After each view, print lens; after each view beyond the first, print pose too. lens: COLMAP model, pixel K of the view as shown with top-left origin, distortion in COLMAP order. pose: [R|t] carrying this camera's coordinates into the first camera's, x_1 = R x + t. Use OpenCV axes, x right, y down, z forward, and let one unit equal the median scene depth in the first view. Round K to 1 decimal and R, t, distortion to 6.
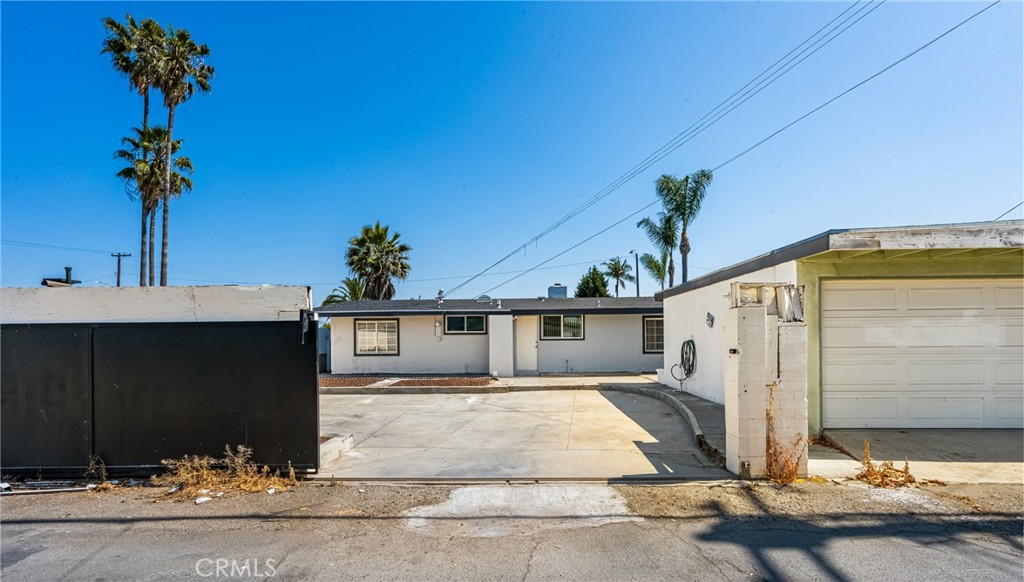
lens RADIAL K [[448.4, 0, 511.5], [0, 448.4, 347.0], [0, 0, 1]] dist [0.012068, -0.000140]
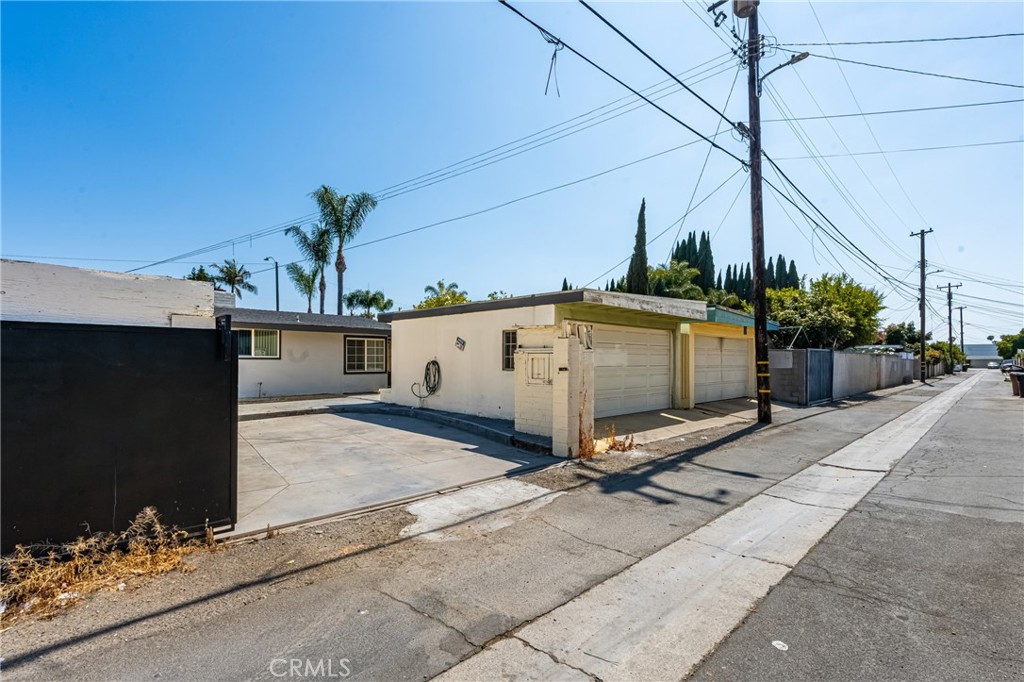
lens RADIAL K [[483.5, 0, 513.5], [0, 483.5, 357.5], [0, 0, 1]] dist [0.002081, 0.000498]
pose [[0.684938, 0.015386, 0.728439, -0.700577], [0.001134, 0.999753, -0.022183, 0.007096], [-0.728601, 0.016020, 0.684751, 0.083215]]
